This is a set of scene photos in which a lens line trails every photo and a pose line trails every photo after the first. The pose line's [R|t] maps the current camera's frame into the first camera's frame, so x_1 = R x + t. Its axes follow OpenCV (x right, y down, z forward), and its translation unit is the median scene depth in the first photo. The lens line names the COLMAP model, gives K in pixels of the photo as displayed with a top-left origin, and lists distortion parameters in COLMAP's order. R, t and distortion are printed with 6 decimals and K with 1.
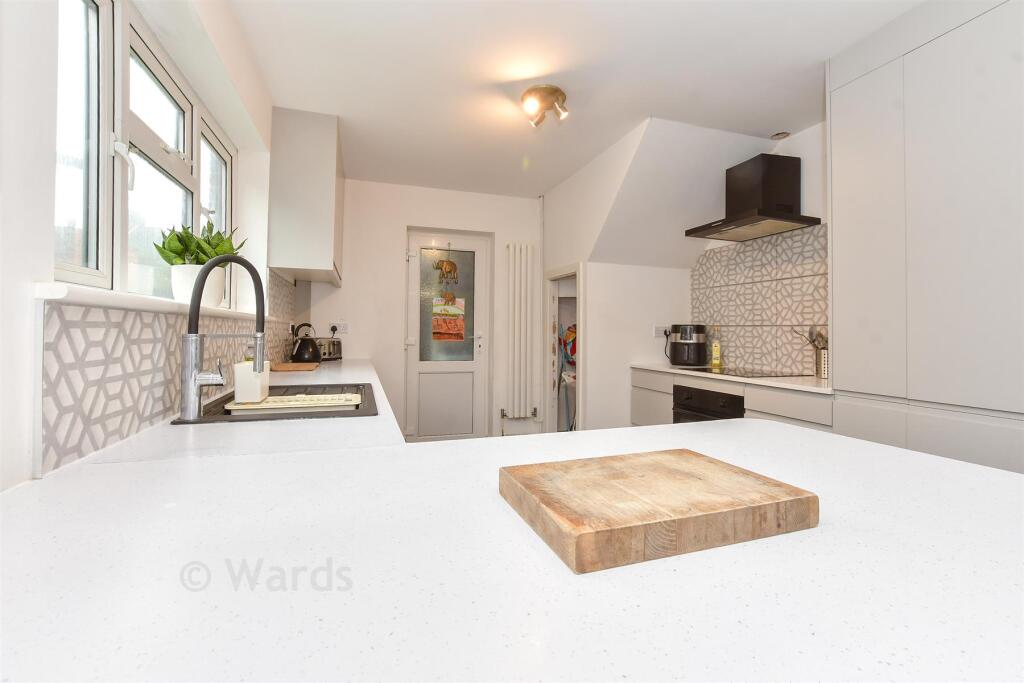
lens RADIAL K [[440.5, 0, 511.3], [0, 440.5, 330.8], [0, 0, 1]] dist [-0.018689, 0.000039]
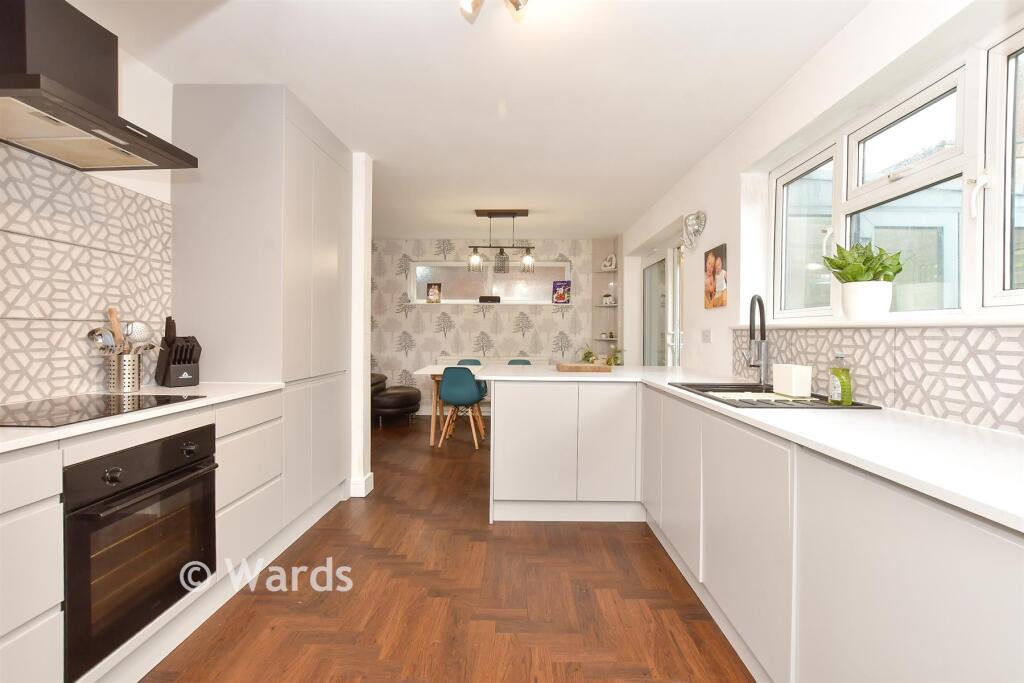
lens RADIAL K [[440.7, 0, 512.0], [0, 440.7, 341.5], [0, 0, 1]] dist [-0.020301, -0.000058]
pose [[-0.941709, -0.024638, 0.335524, -0.147277], [-0.016525, 0.999498, 0.027015, -0.009336], [-0.336021, 0.019896, -0.941644, 1.386133]]
